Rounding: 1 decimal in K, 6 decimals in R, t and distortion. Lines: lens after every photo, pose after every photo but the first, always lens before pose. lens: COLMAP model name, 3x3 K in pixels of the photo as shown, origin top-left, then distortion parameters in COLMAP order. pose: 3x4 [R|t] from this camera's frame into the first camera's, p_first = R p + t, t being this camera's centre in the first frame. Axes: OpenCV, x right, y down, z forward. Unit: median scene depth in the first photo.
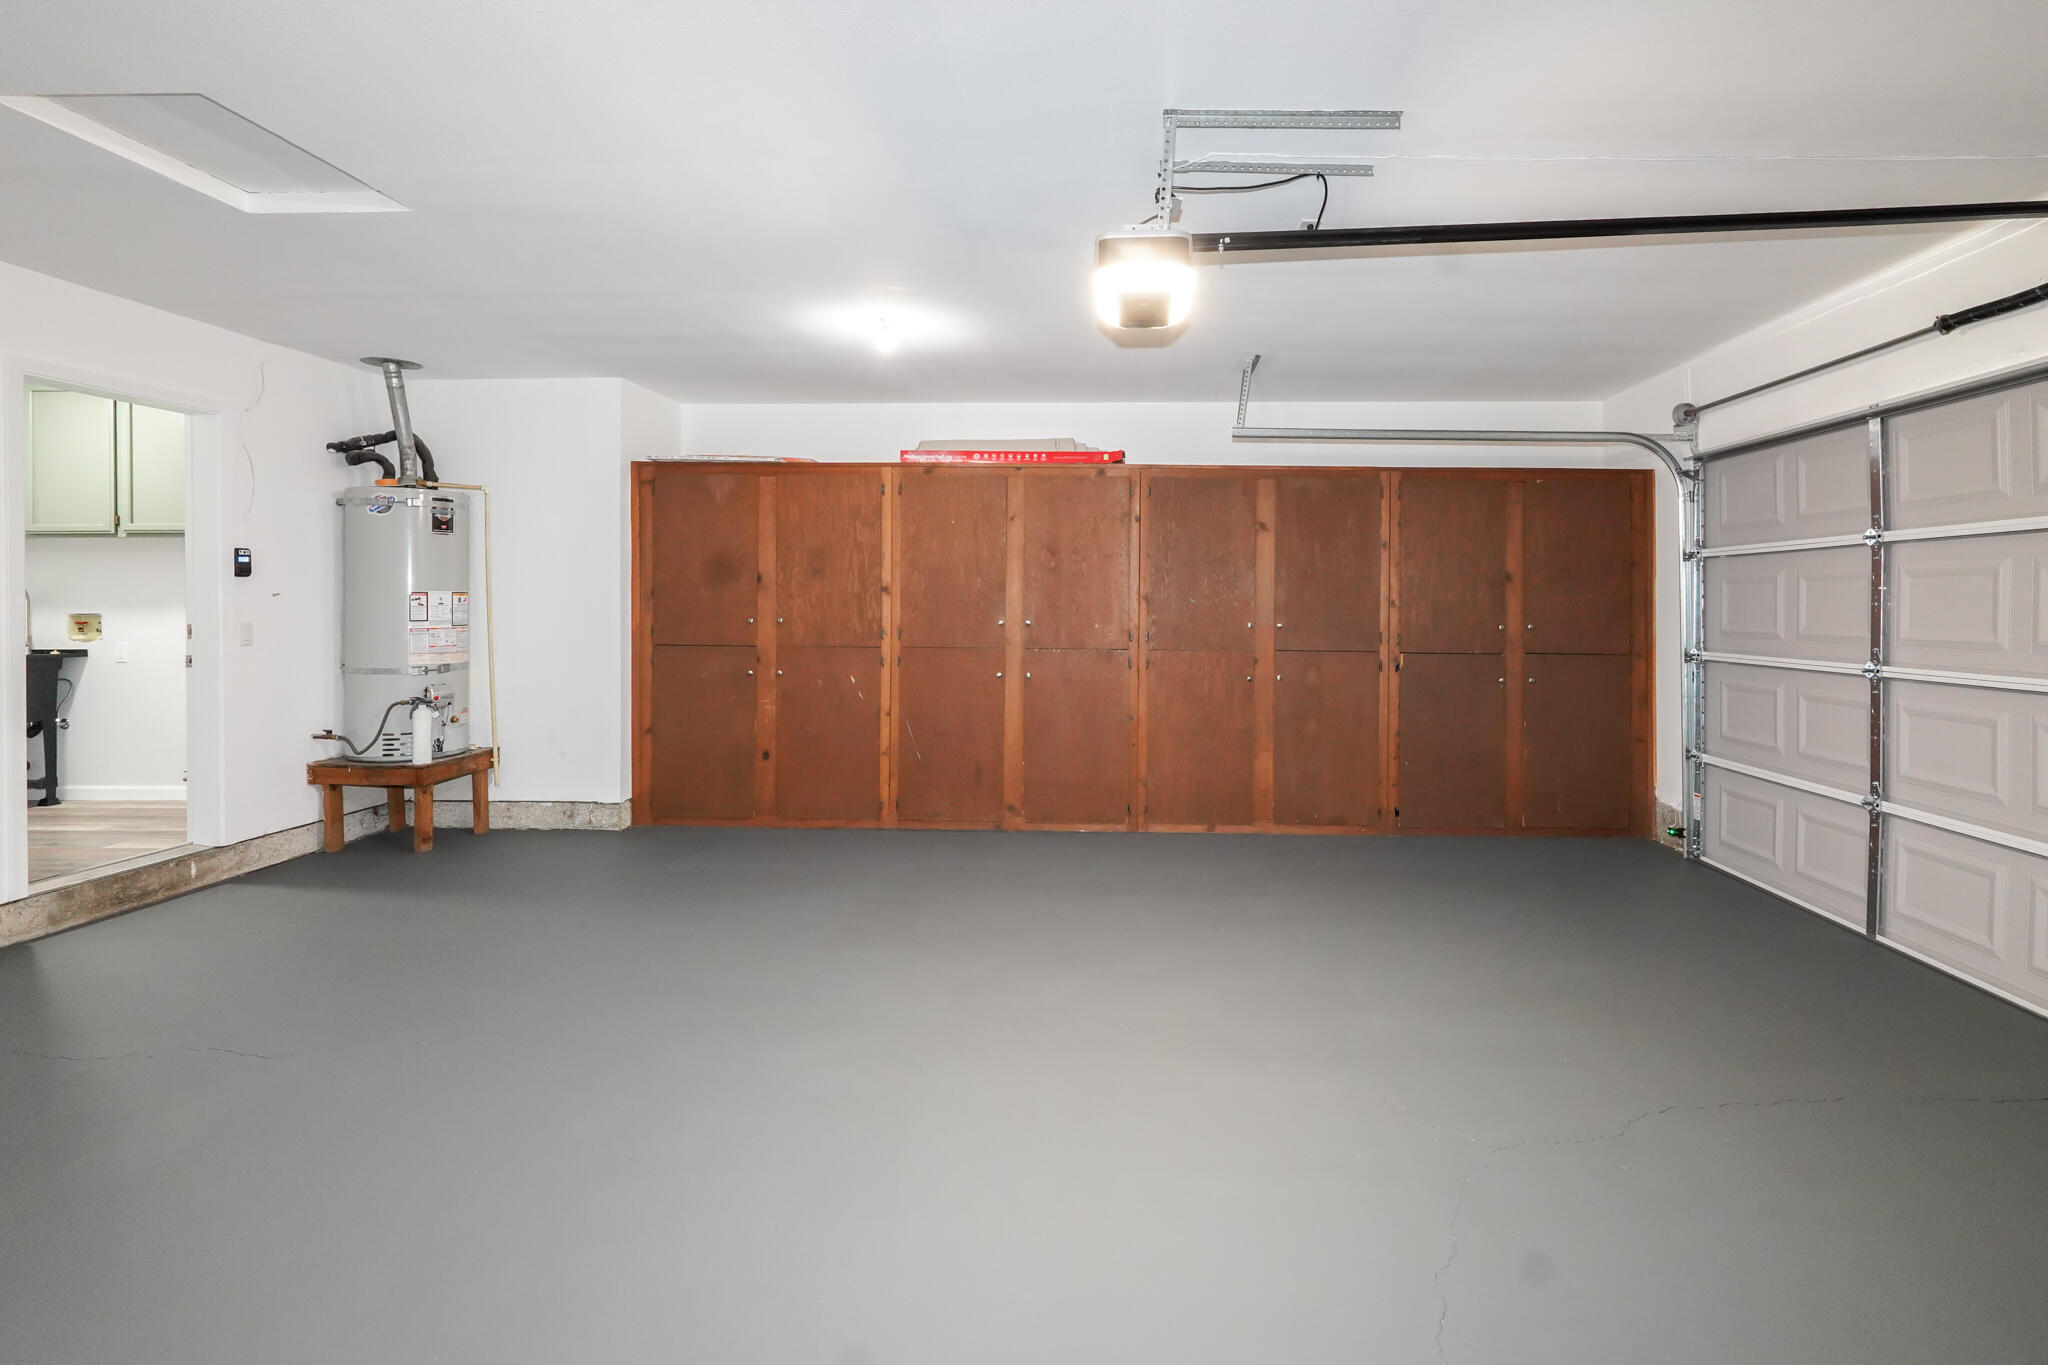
lens RADIAL K [[1010.6, 0, 1150.4], [0, 1010.6, 608.2], [0, 0, 1]] dist [-0.002838, -0.000071]
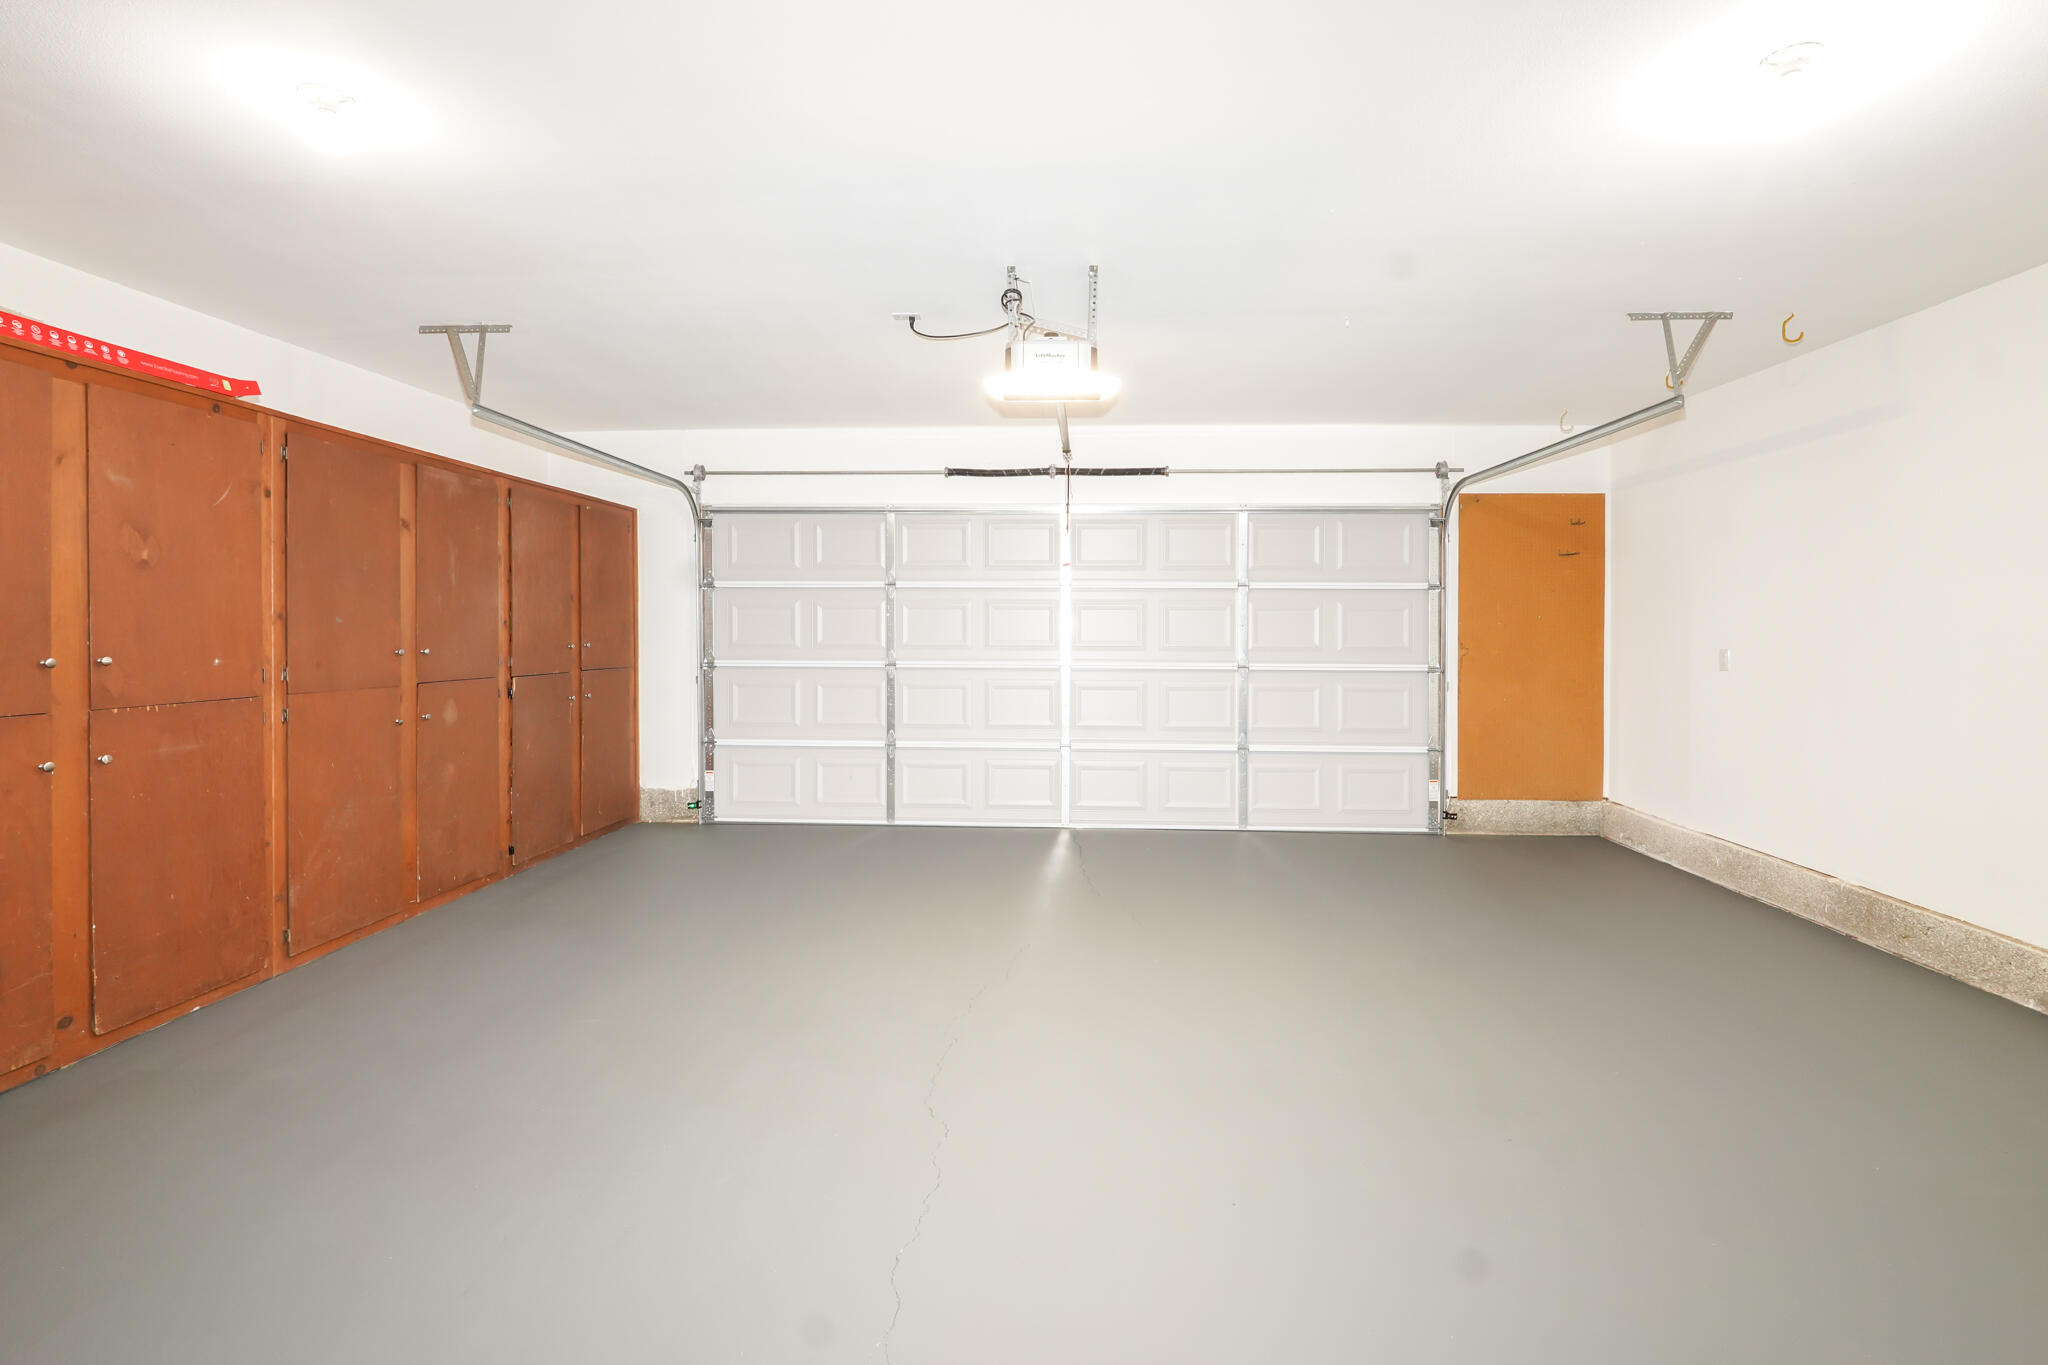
lens RADIAL K [[962.8, 0, 1025.4], [0, 962.8, 631.2], [0, 0, 1]] dist [-0.000760, 0.000265]
pose [[0.051590, -0.009861, 0.998620, -0.607476], [0.000793, 0.999951, 0.009833, -0.005749], [-0.998668, 0.000285, 0.051596, 0.490139]]
